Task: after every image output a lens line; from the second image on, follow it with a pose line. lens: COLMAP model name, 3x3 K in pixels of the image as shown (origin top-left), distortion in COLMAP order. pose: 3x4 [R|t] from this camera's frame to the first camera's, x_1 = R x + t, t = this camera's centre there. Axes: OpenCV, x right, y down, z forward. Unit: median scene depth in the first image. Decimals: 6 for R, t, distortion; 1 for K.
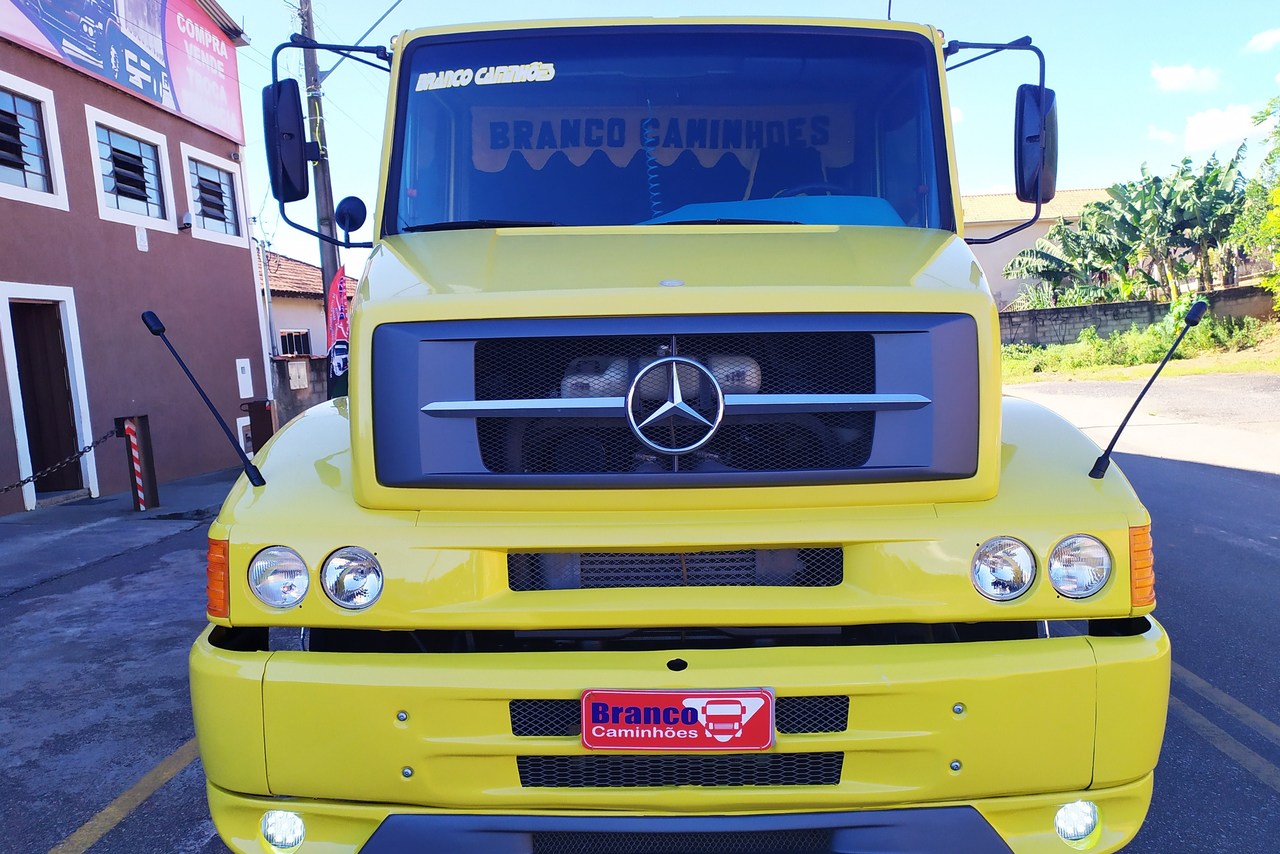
lens RADIAL K [[953.1, 0, 689.9], [0, 953.1, 430.4], [0, 0, 1]] dist [0.033969, -0.005476]
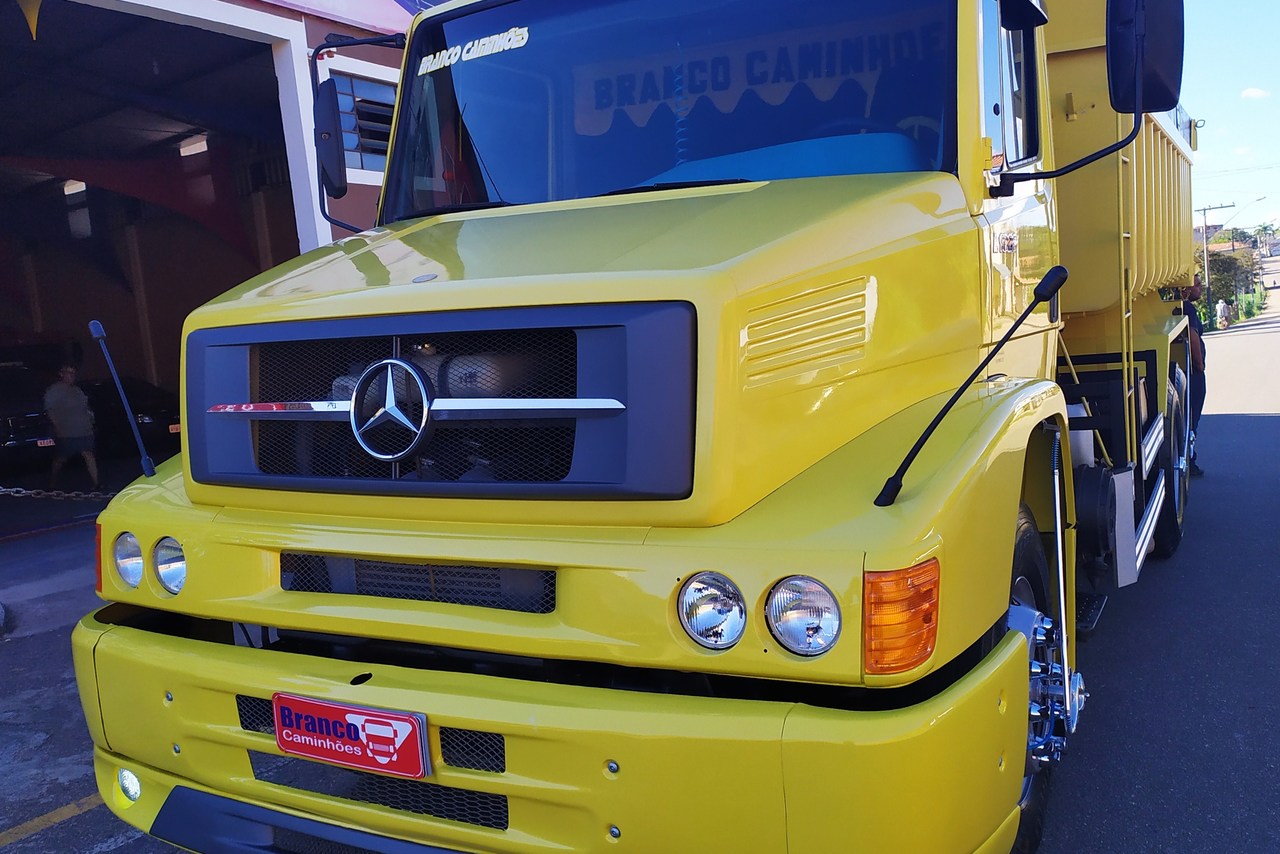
lens RADIAL K [[1151.5, 0, 645.4], [0, 1151.5, 428.6], [0, 0, 1]] dist [0.028718, -0.018350]
pose [[0.881190, 0.013985, -0.472555, 0.743407], [-0.003091, 0.999711, 0.023822, -0.035625], [0.472752, -0.019531, 0.880979, 0.100910]]
